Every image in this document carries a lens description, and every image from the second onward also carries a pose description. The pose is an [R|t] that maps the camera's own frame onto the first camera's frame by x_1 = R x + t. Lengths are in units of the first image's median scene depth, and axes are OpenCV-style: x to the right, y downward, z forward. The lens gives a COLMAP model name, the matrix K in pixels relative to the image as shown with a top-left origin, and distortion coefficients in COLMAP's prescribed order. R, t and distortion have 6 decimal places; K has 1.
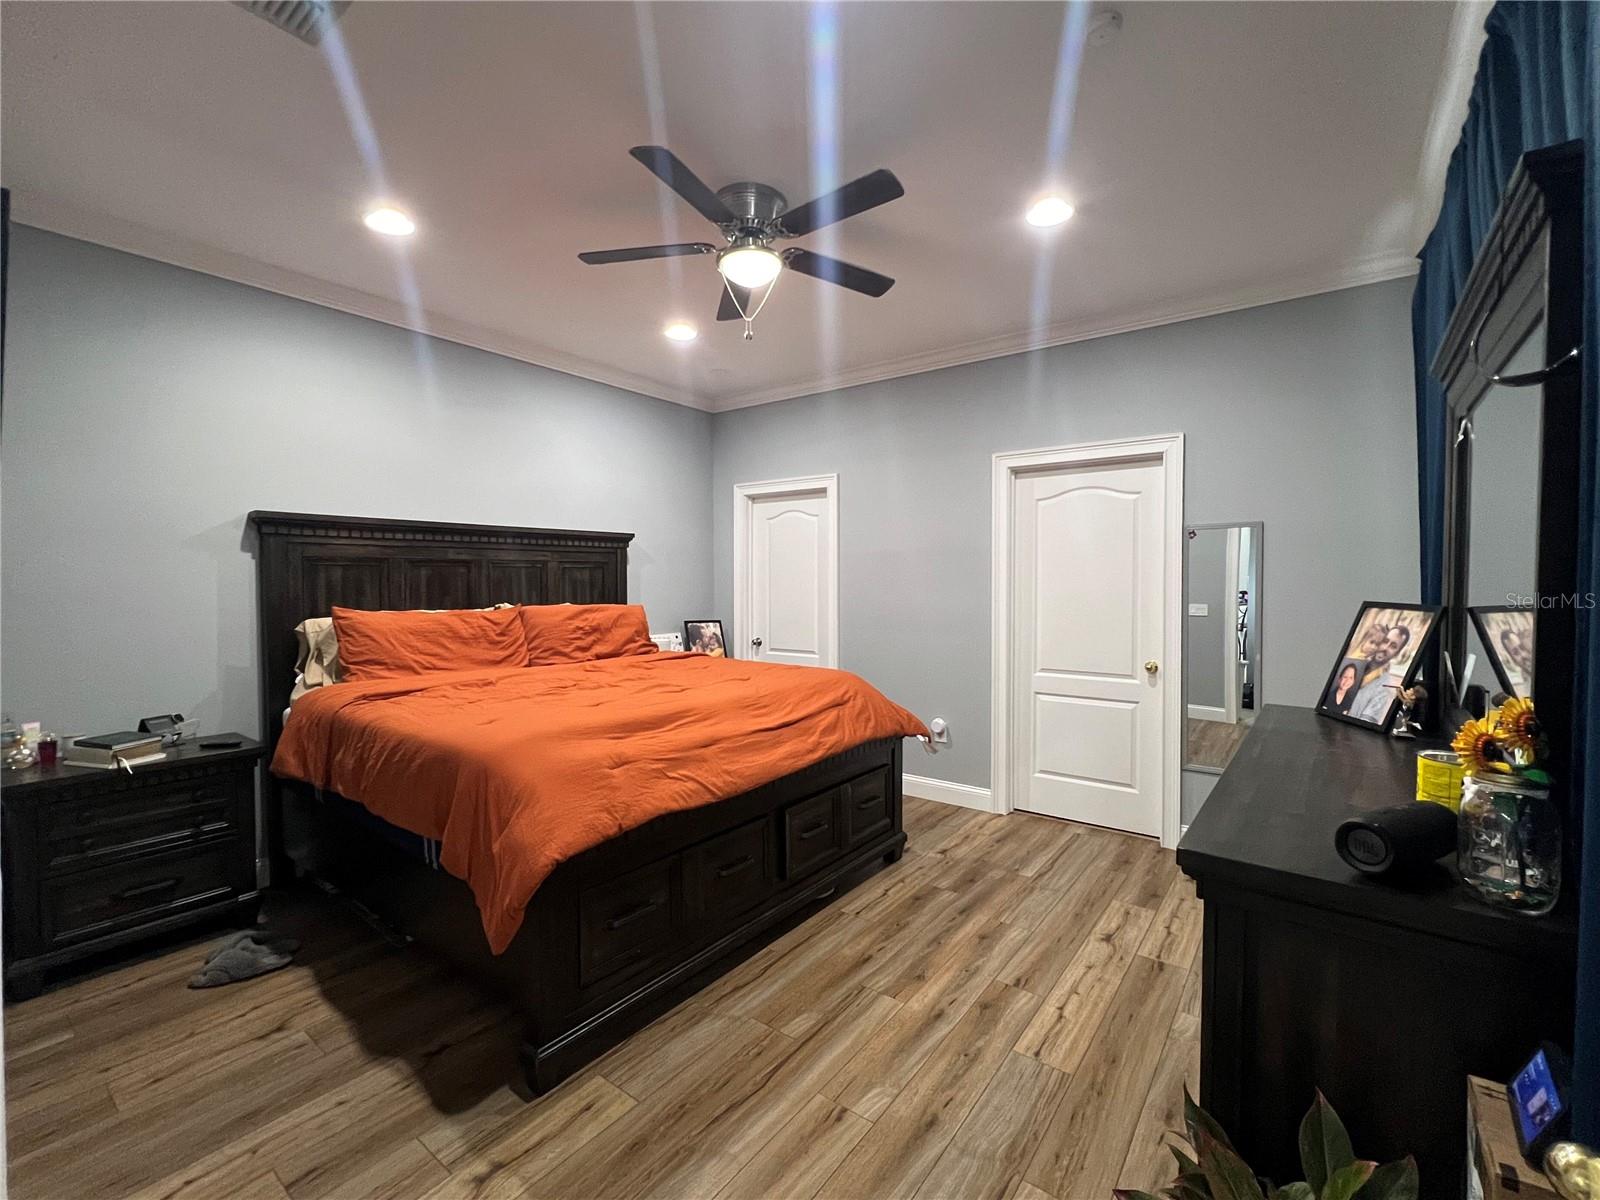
lens RADIAL K [[700.5, 0, 801.1], [0, 700.5, 597.7], [0, 0, 1]] dist [-0.002604, -0.000045]
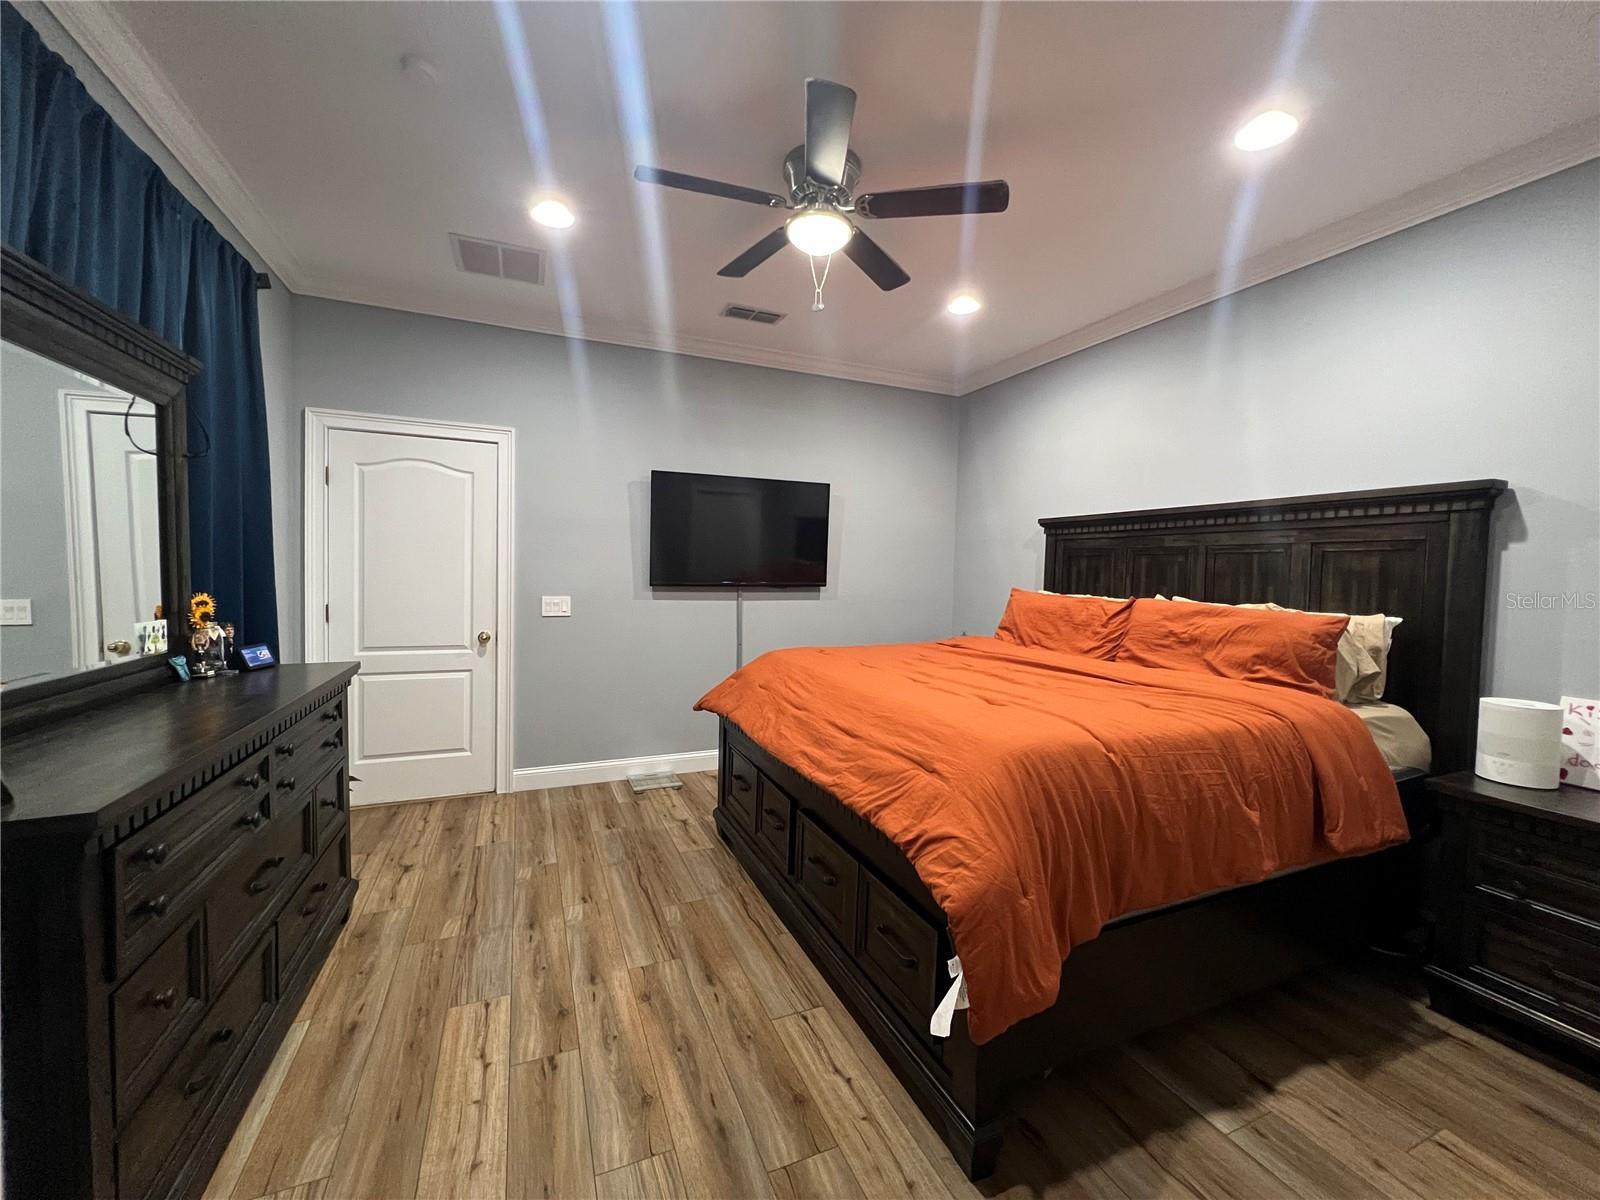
lens RADIAL K [[640.8, 0, 801.3], [0, 640.8, 601.1], [0, 0, 1]] dist [0.014508, 0.000184]
pose [[-0.494667, 0.040102, -0.868157, 0.791462], [-0.035362, 0.997179, 0.066211, -0.035122], [0.868363, 0.063452, -0.491854, 1.582068]]
